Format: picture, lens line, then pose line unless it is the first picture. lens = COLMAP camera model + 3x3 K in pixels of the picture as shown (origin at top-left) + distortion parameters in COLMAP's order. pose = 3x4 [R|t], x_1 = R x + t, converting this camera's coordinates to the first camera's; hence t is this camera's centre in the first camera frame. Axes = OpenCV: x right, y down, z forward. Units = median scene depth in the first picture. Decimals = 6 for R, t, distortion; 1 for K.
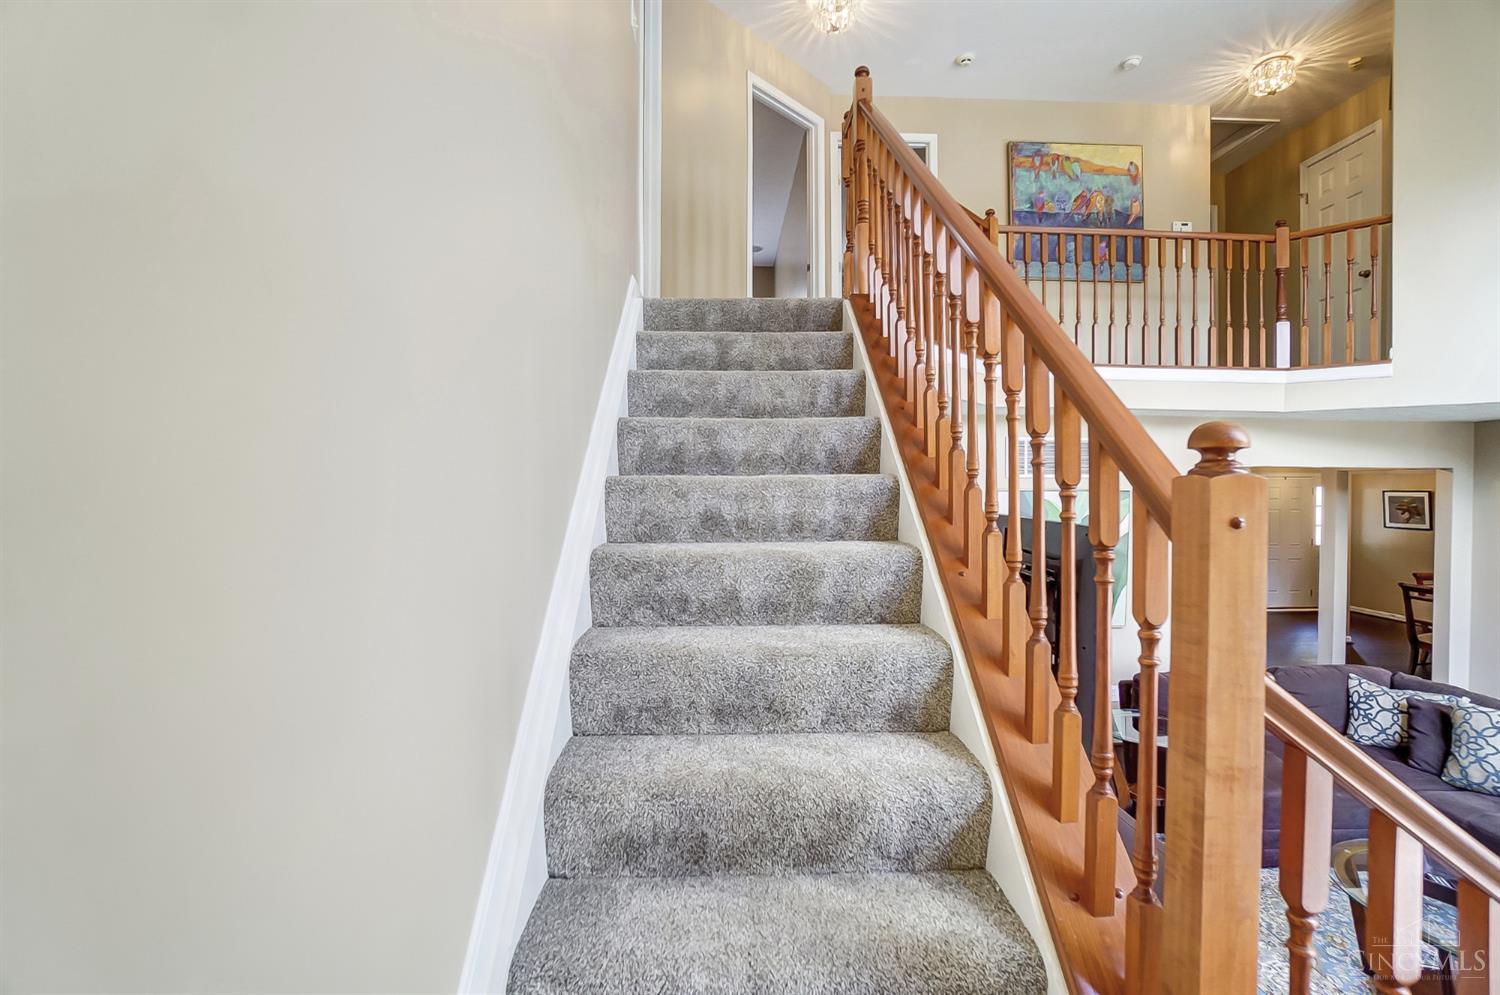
lens RADIAL K [[682.3, 0, 735.8], [0, 682.3, 502.0], [0, 0, 1]] dist [-0.068891, 0.026444]
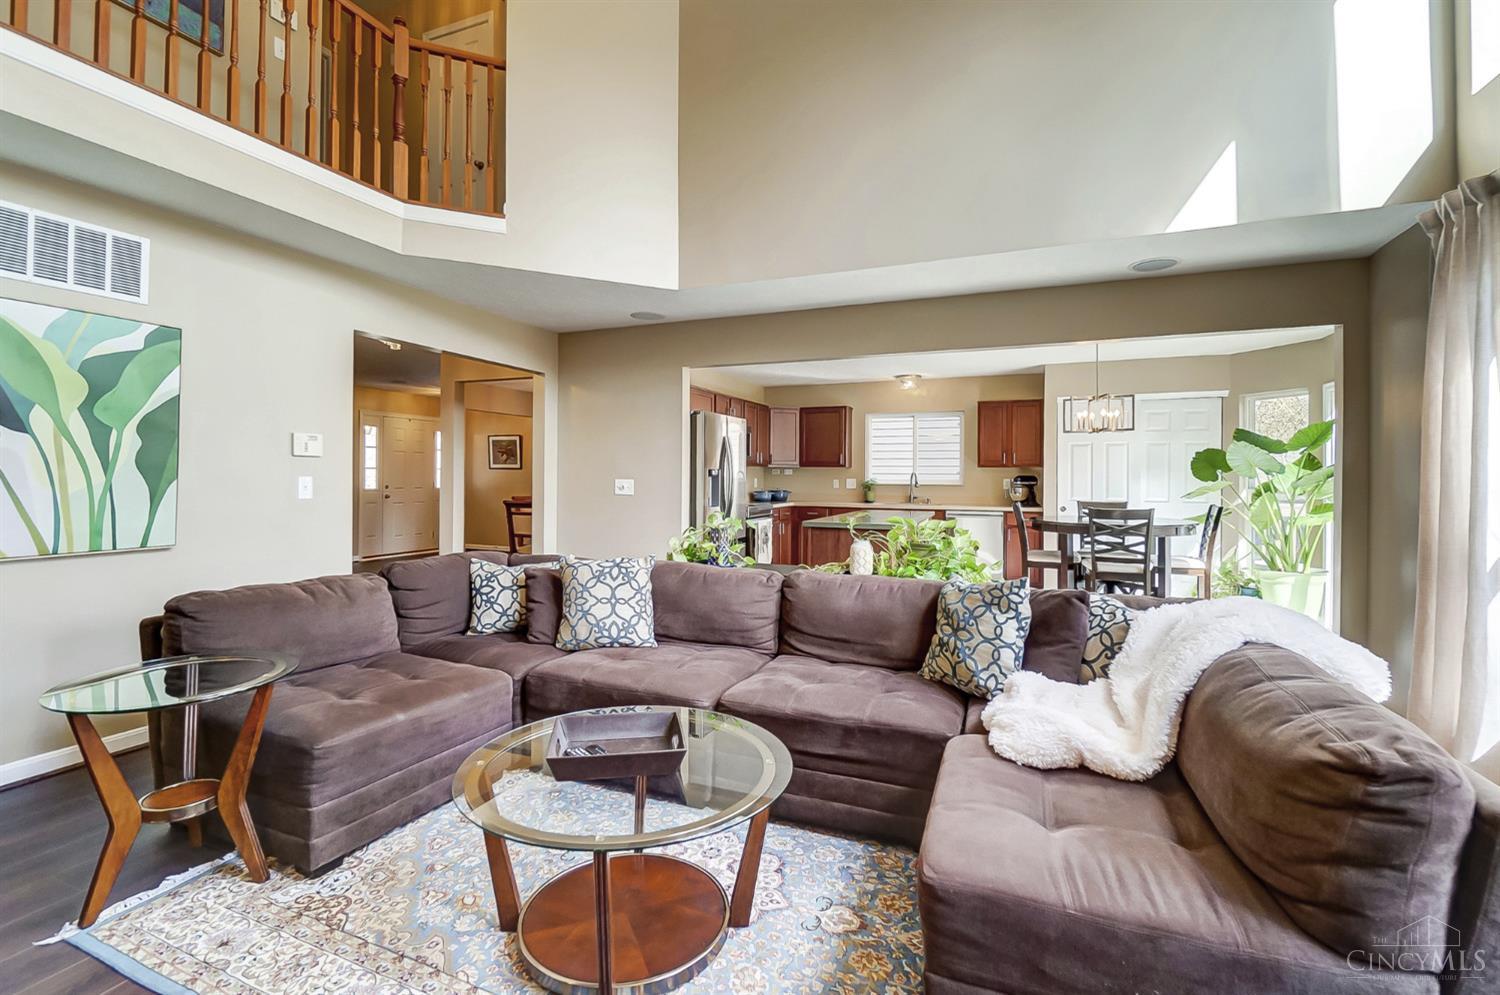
lens RADIAL K [[697.5, 0, 742.3], [0, 697.5, 481.8], [0, 0, 1]] dist [0.000636, -0.000187]
pose [[0.420439, -0.000784, 0.907321, 0.281000], [0.005222, 0.999985, -0.001556, 0.175475], [-0.907306, 0.005392, 0.420437, 0.317524]]
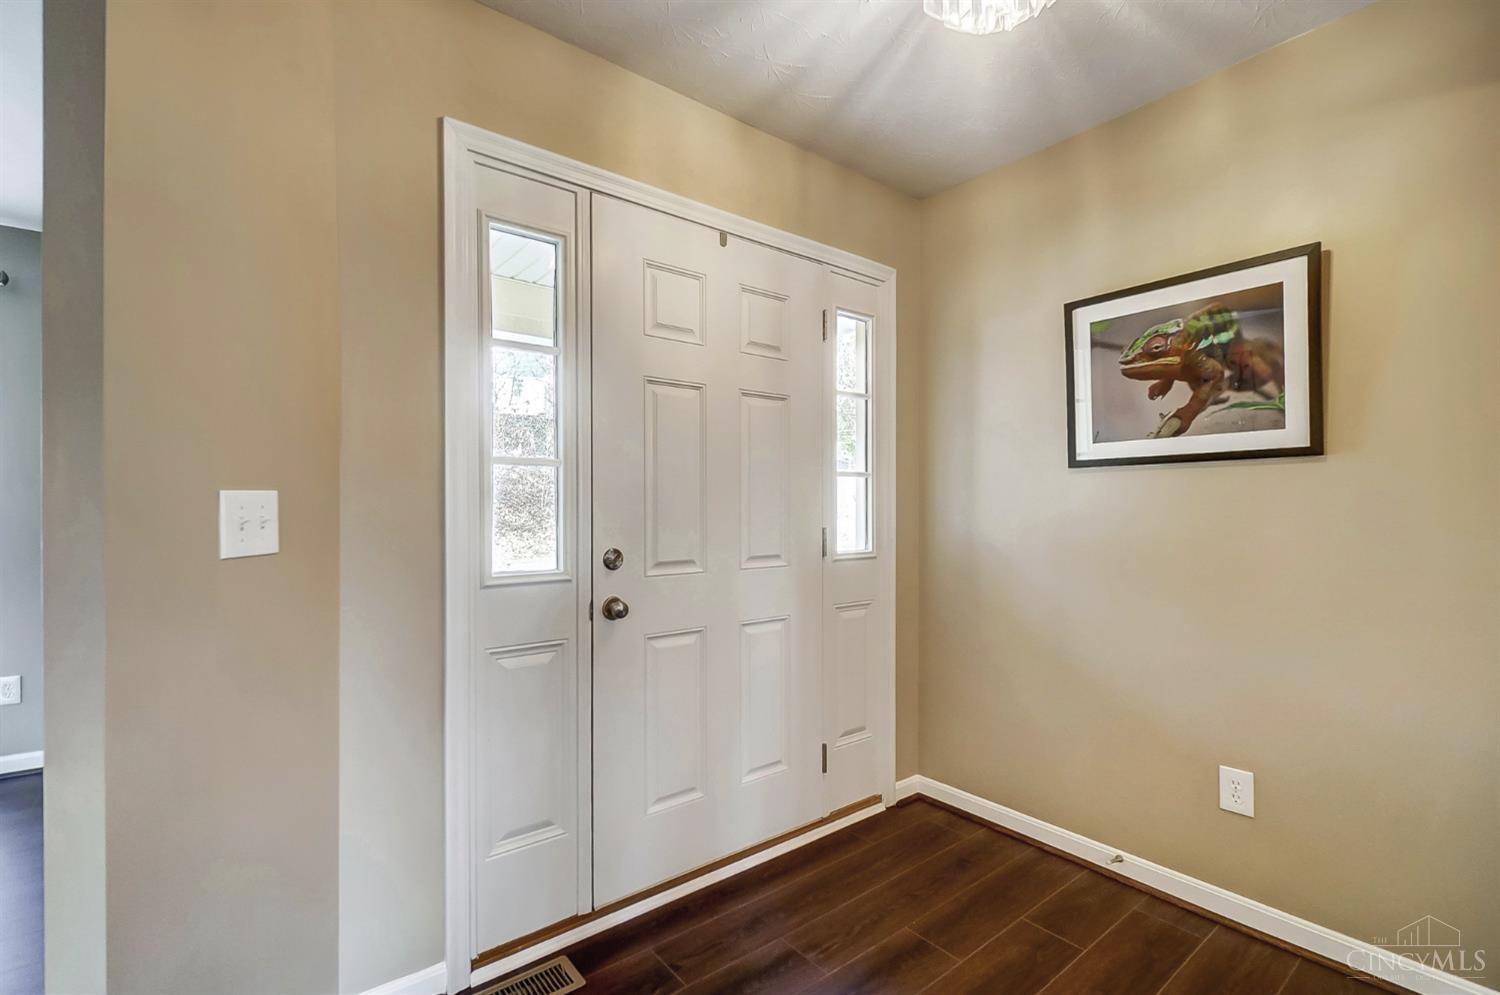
lens RADIAL K [[713.7, 0, 750.0], [0, 713.7, 497.5], [0, 0, 1]] dist [-0.001638, 0.000142]
pose [[0.804033, 0.000439, 0.594584, 2.037711], [0.011096, 0.999814, -0.015744, 0.144549], [-0.594481, 0.019257, 0.803879, 2.346067]]
